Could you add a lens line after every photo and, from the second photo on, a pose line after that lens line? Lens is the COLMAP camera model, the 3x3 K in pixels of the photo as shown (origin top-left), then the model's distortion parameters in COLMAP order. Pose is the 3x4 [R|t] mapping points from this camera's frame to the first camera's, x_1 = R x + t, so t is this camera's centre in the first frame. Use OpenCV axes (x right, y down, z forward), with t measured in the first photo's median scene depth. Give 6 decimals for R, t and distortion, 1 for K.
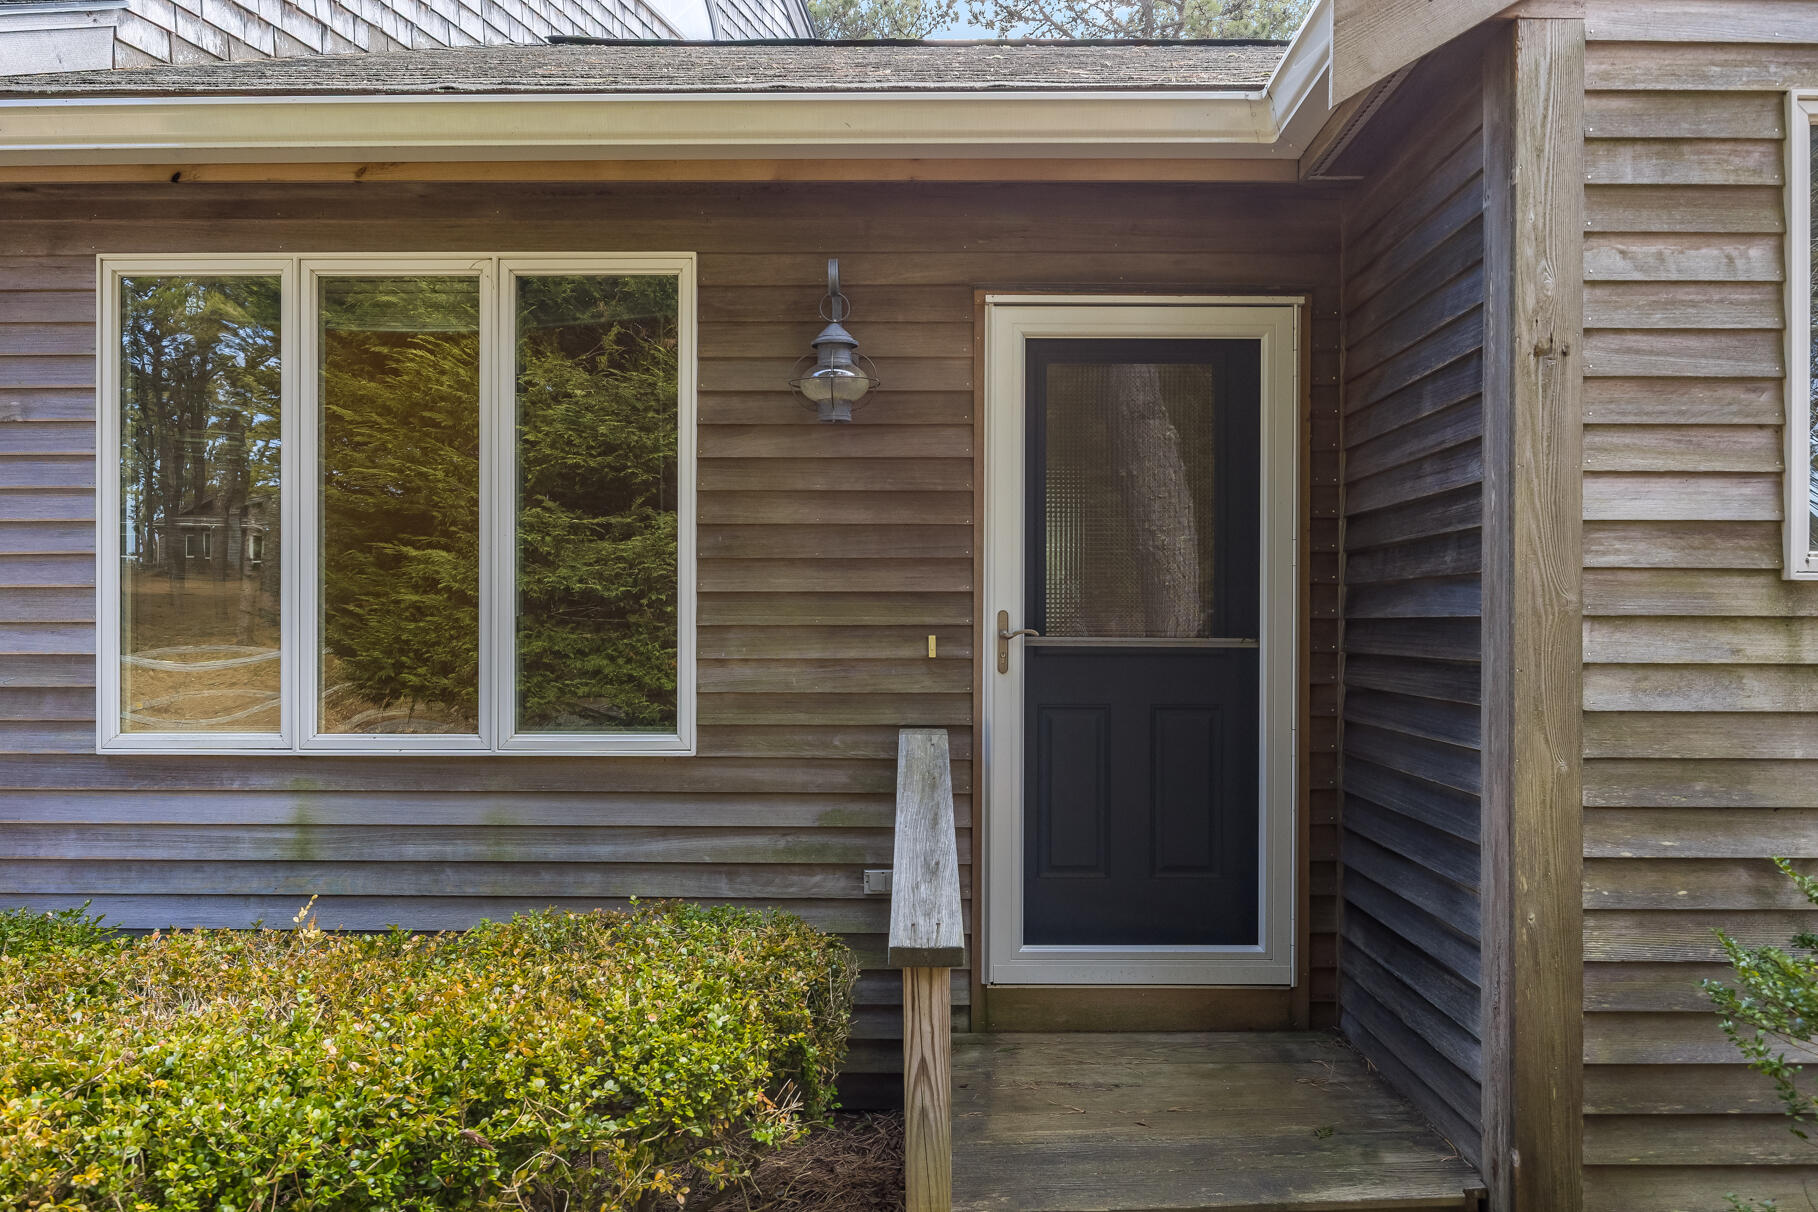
lens RADIAL K [[1127.7, 0, 913.4], [0, 1127.7, 607.6], [0, 0, 1]] dist [0.002153, 0.000270]
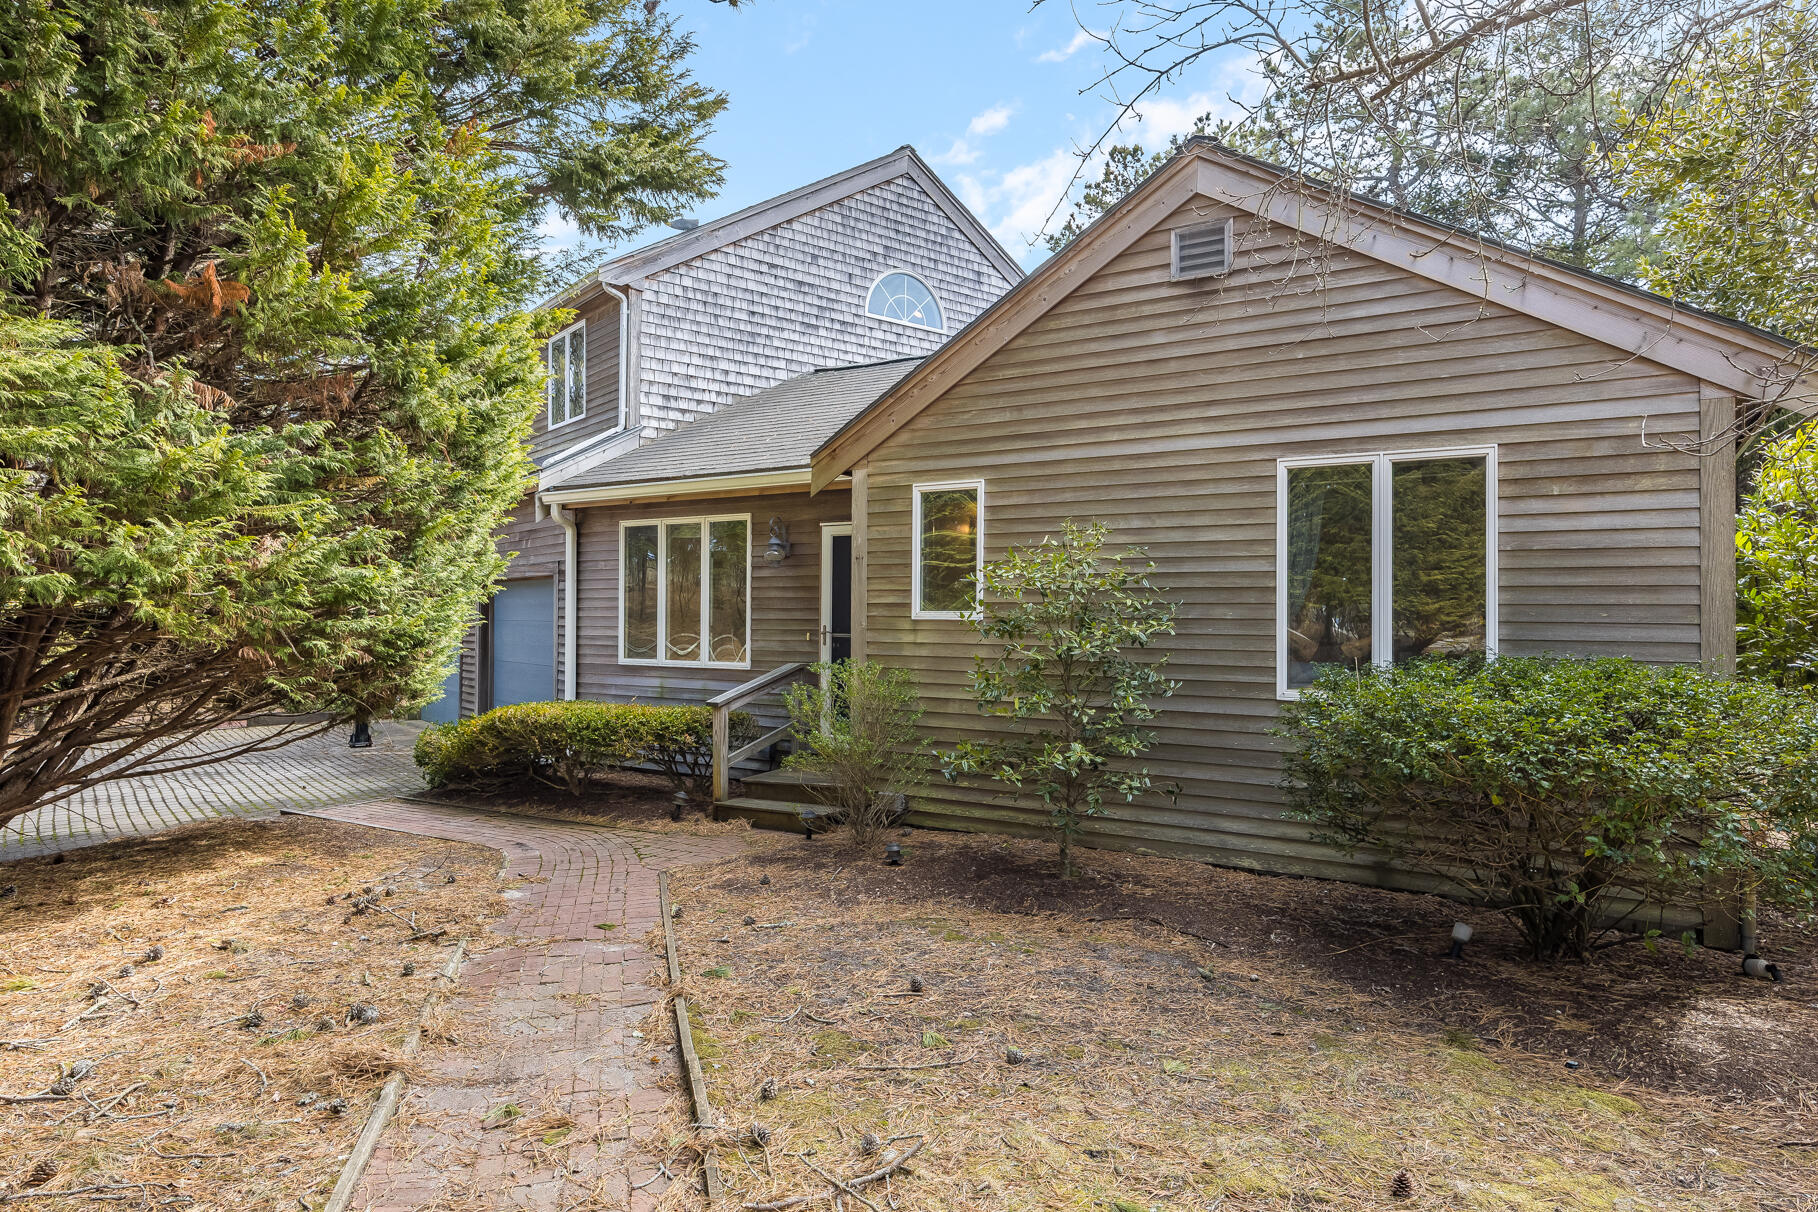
lens RADIAL K [[1110.1, 0, 908.8], [0, 1110.1, 608.5], [0, 0, 1]] dist [-0.000874, -0.000013]
pose [[0.841126, -0.003094, -0.540830, 1.871907], [0.001813, 0.999994, -0.002901, -0.032722], [0.540836, 0.001460, 0.841127, -1.391615]]
